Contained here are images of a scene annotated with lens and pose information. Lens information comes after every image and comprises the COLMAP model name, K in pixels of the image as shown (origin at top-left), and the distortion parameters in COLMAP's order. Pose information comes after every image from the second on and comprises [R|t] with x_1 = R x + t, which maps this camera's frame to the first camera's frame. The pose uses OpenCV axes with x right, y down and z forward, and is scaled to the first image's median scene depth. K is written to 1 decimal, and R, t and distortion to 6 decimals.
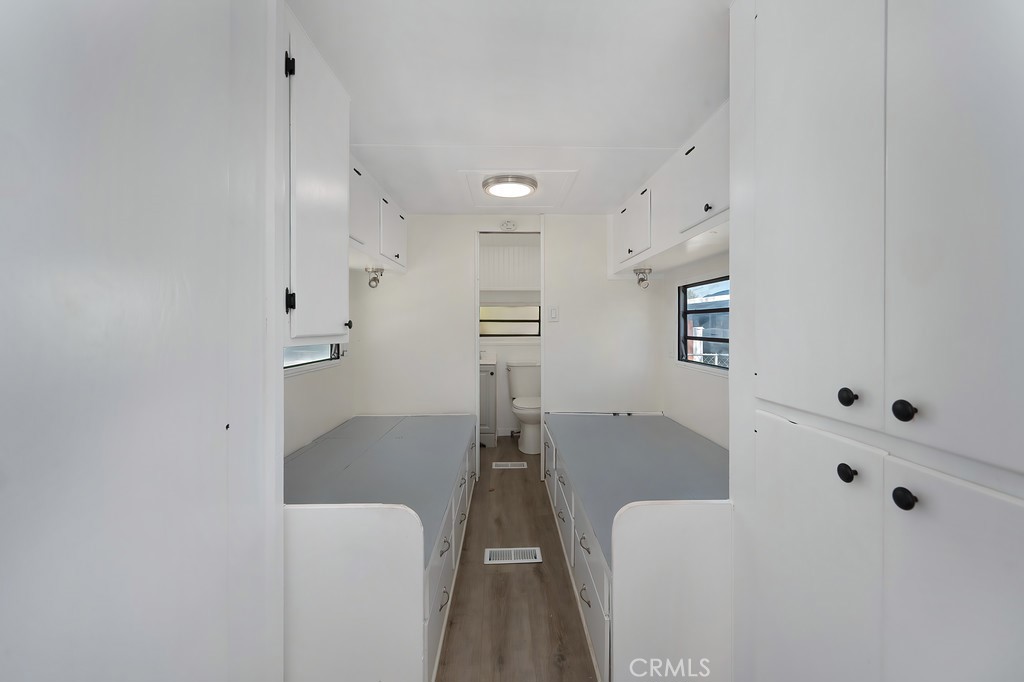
lens RADIAL K [[420.4, 0, 545.1], [0, 420.4, 328.5], [0, 0, 1]] dist [-0.112002, -0.000004]
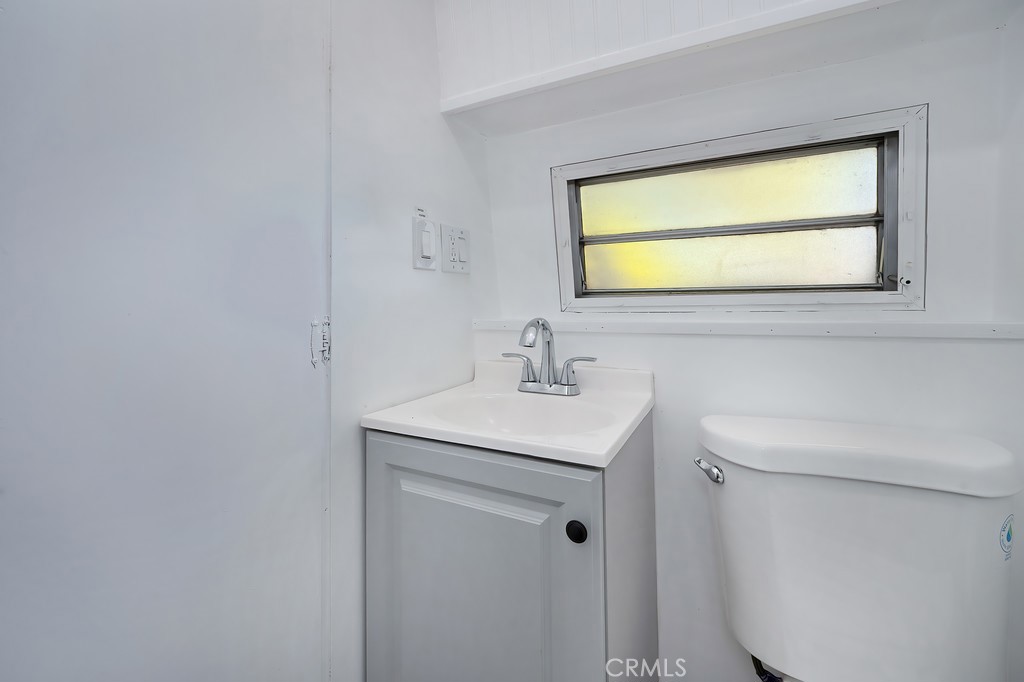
lens RADIAL K [[416.8, 0, 511.7], [0, 416.8, 291.2], [0, 0, 1]] dist [-0.000905, -0.000348]
pose [[0.842233, -0.028658, -0.538351, -0.077748], [0.002325, 0.998770, -0.049530, 0.037374], [0.539108, 0.040464, 0.841264, 1.016232]]
